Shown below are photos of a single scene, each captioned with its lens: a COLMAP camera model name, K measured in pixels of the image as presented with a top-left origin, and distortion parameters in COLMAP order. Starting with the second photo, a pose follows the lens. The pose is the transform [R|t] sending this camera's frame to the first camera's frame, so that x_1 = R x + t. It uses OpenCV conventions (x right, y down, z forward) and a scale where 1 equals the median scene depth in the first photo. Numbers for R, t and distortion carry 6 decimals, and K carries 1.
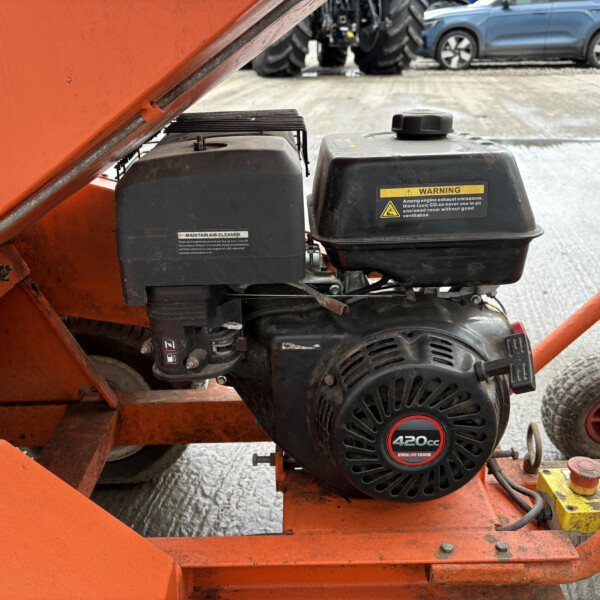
lens RADIAL K [[660.7, 0, 299.0], [0, 660.7, 316.4], [0, 0, 1]] dist [0.070843, -0.028959]
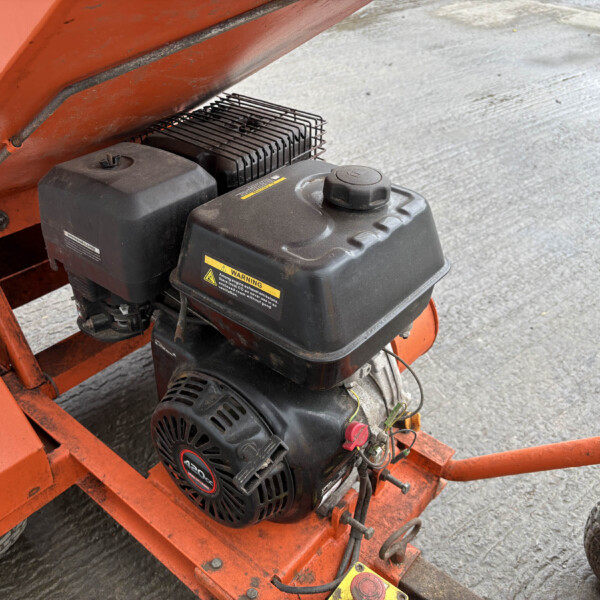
lens RADIAL K [[613.3, 0, 278.2], [0, 613.3, 300.6], [0, 0, 1]] dist [-0.008141, 0.018372]
pose [[0.753635, 0.410586, -0.513276, 0.692138], [-0.308578, 0.910501, 0.275260, -0.402367], [0.580356, -0.049060, 0.812884, 0.252785]]
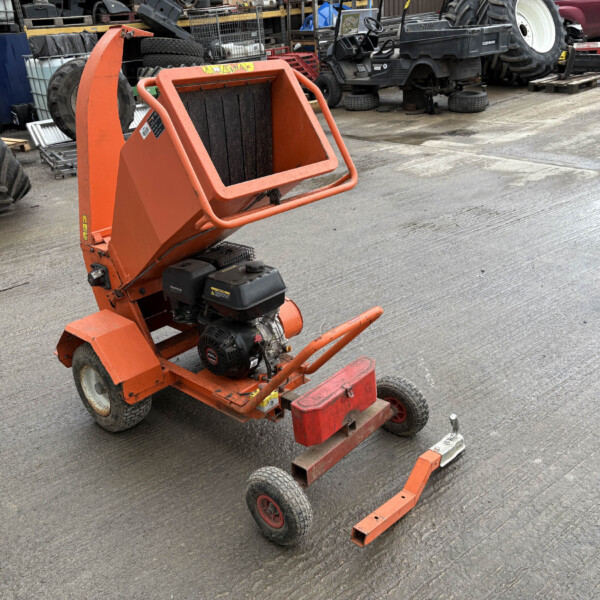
lens RADIAL K [[648.7, 0, 279.8], [0, 648.7, 299.4], [0, 0, 1]] dist [0.054933, 0.004191]
pose [[0.718377, 0.249608, -0.649331, 2.633607], [-0.243630, 0.964569, 0.101251, -0.553217], [0.651598, 0.085460, 0.753736, -1.423795]]
